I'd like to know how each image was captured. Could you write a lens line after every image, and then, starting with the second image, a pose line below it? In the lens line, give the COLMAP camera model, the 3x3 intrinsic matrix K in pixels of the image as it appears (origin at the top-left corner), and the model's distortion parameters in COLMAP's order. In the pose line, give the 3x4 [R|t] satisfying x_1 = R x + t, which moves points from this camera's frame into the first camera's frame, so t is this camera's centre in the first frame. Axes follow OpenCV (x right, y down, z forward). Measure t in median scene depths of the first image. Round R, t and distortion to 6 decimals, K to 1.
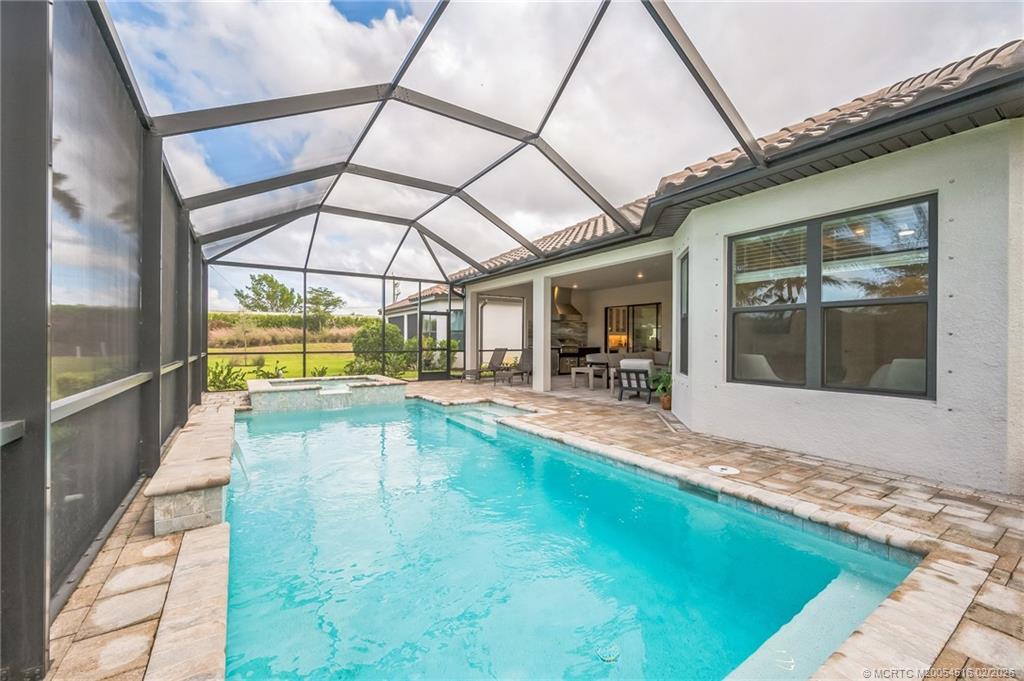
lens RADIAL K [[412.3, 0, 509.7], [0, 412.3, 341.0], [0, 0, 1]] dist [0.000163, -0.000772]
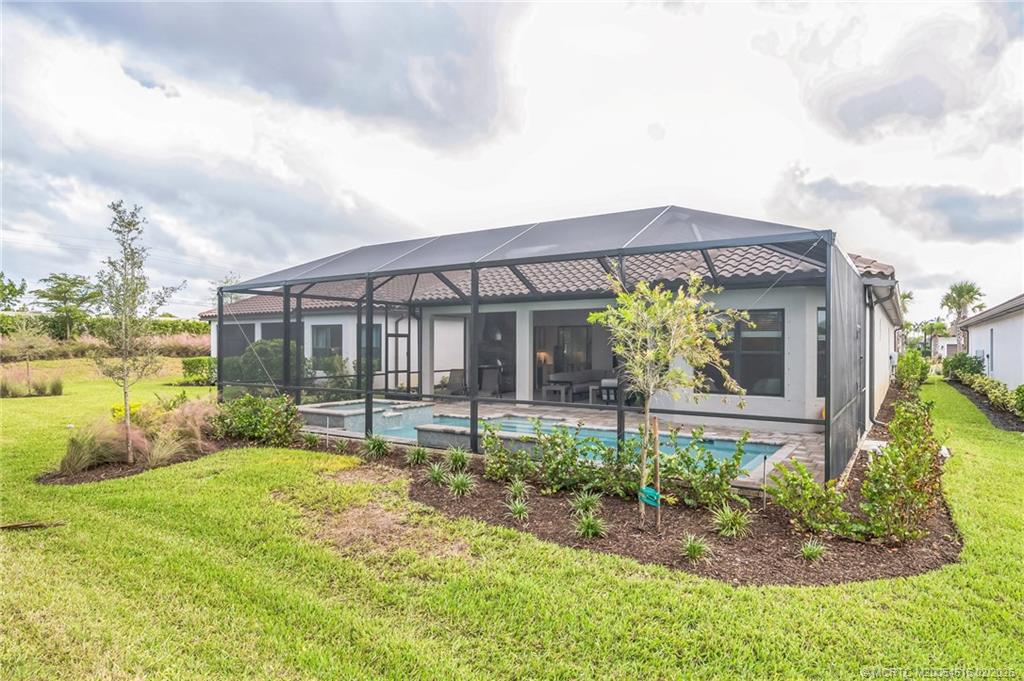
lens RADIAL K [[600.9, 0, 514.0], [0, 600.9, 341.7], [0, 0, 1]] dist [-0.006150, -0.000342]
pose [[0.922253, -0.000893, 0.386586, -0.742608], [0.002400, 0.999991, -0.003415, -0.070265], [-0.386579, 0.004078, 0.922247, -0.676261]]
